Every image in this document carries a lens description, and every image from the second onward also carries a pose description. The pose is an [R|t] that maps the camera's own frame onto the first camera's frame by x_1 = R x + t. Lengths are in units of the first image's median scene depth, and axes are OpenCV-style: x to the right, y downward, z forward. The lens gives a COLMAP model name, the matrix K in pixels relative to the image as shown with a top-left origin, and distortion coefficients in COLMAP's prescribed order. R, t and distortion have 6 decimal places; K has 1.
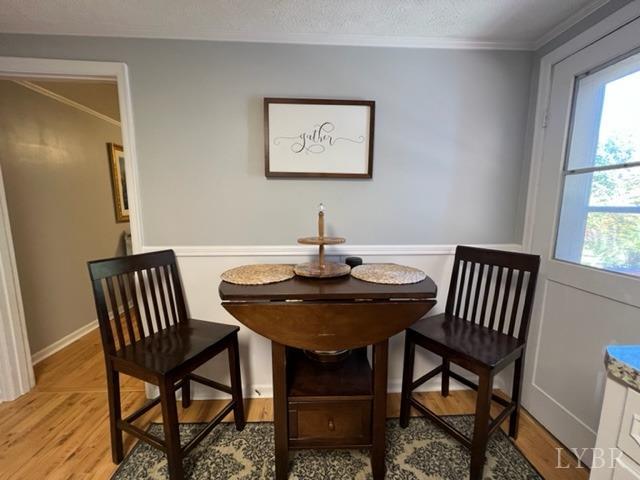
lens RADIAL K [[255.9, 0, 322.3], [0, 255.9, 240.1], [0, 0, 1]] dist [0.000288, 0.000418]
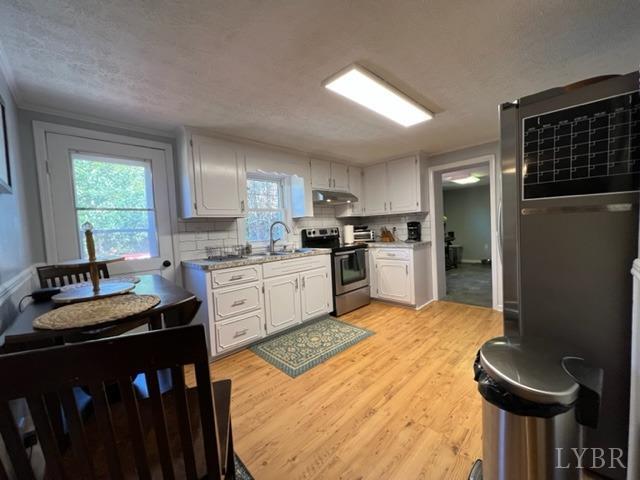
lens RADIAL K [[255.9, 0, 319.4], [0, 255.9, 239.3], [0, 0, 1]] dist [0.000288, 0.000418]
pose [[-0.654626, -0.014741, 0.755809, -1.086353], [0.143766, 0.979135, 0.143617, -0.080103], [-0.742156, 0.202675, -0.638848, 0.844083]]
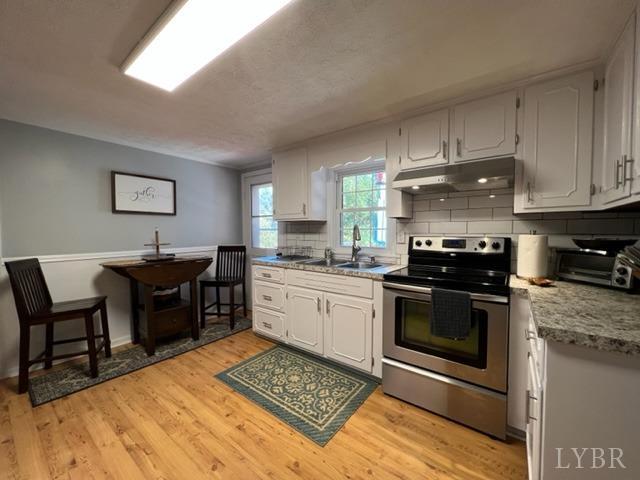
lens RADIAL K [[255.9, 0, 318.7], [0, 255.9, 239.3], [0, 0, 1]] dist [0.000288, 0.000418]
pose [[0.646514, -0.035008, 0.762098, -0.669608], [0.112926, 0.992334, -0.050215, 0.191638], [-0.754498, 0.118525, 0.645511, -1.229501]]
